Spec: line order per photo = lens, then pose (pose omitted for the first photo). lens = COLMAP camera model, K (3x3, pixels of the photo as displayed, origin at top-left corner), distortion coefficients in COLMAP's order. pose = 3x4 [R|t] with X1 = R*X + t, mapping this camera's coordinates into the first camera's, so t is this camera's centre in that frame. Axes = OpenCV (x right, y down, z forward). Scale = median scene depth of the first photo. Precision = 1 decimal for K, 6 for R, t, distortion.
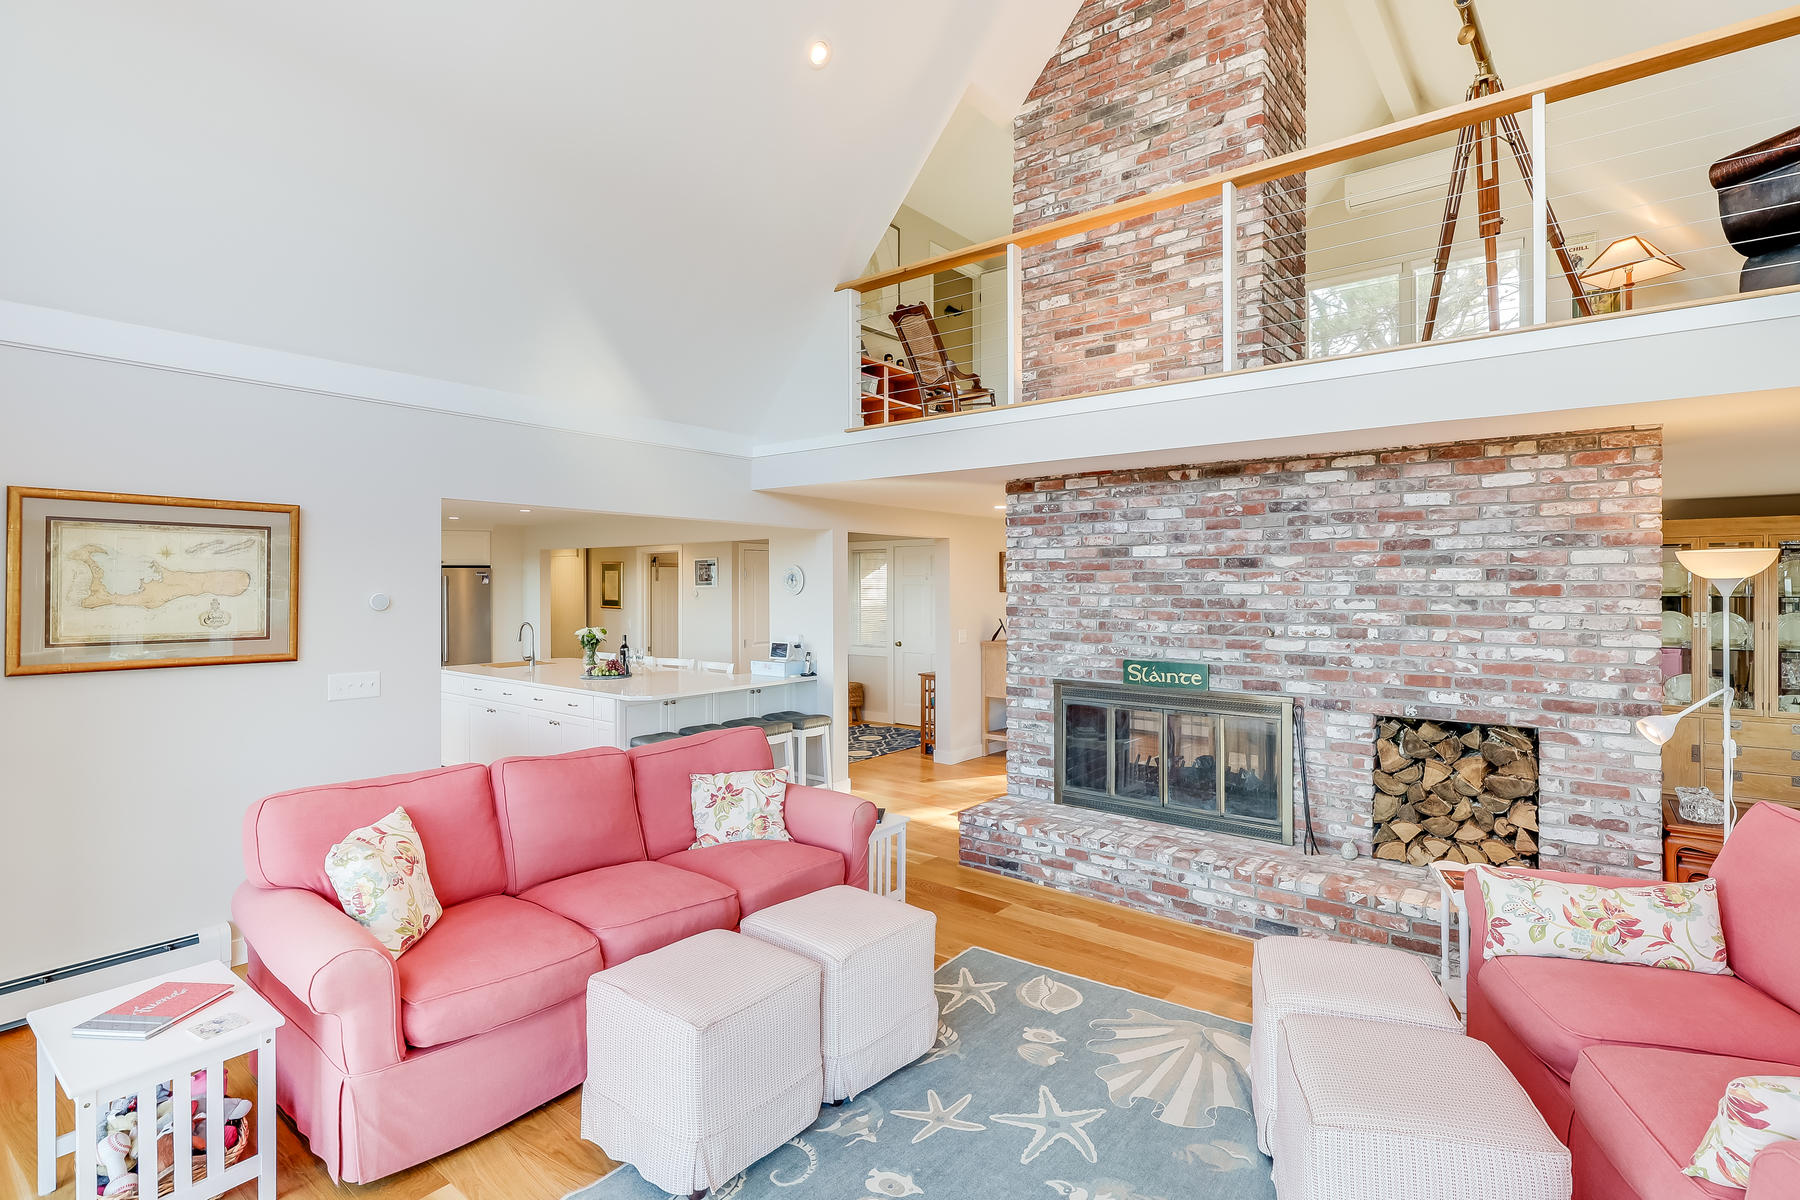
lens RADIAL K [[853.4, 0, 909.3], [0, 853.4, 588.6], [0, 0, 1]] dist [0.005511, 0.000088]
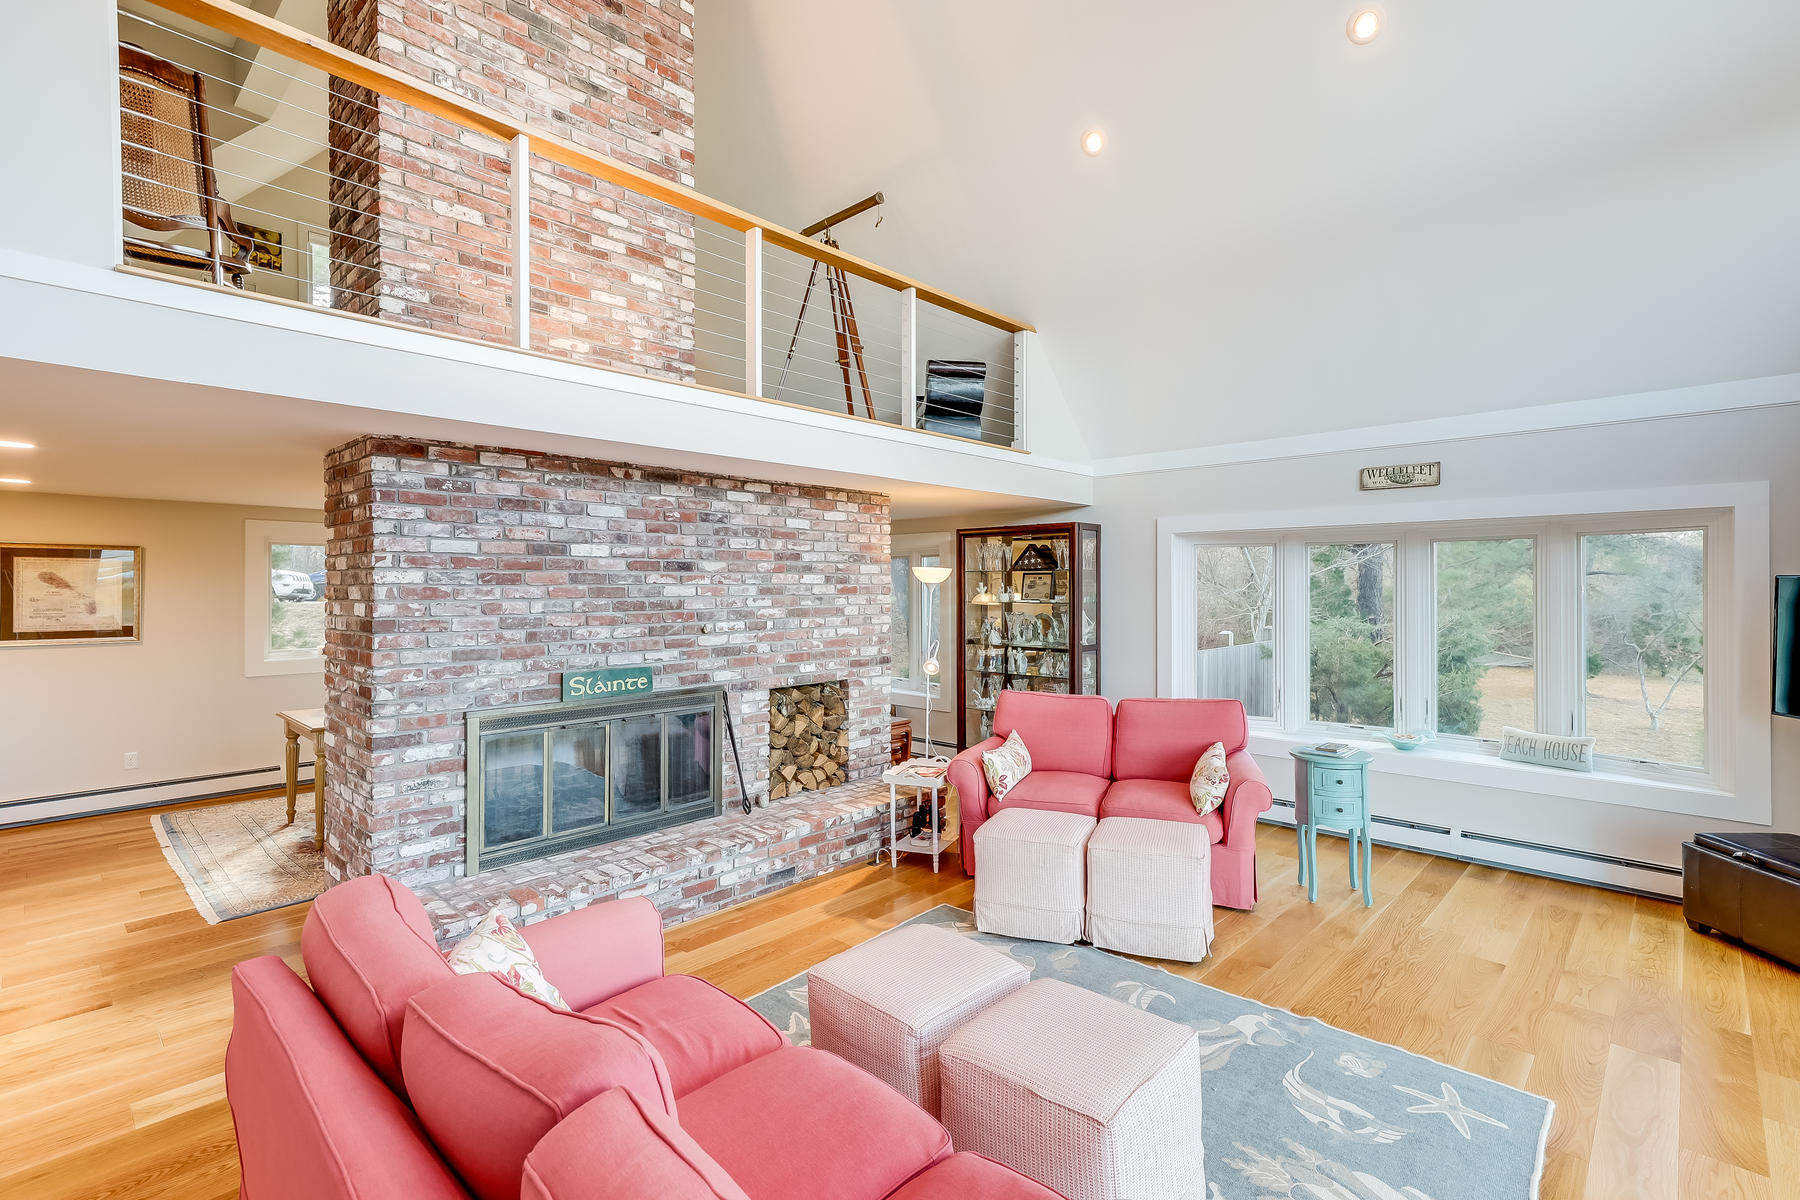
lens RADIAL K [[853.4, 0, 900.5], [0, 853.4, 590.4], [0, 0, 1]] dist [0.005511, 0.000088]
pose [[0.071284, -0.007856, 0.997425, -0.650461], [0.004796, 0.999960, 0.007533, -0.006974], [-0.997445, 0.004247, 0.071318, 0.654313]]
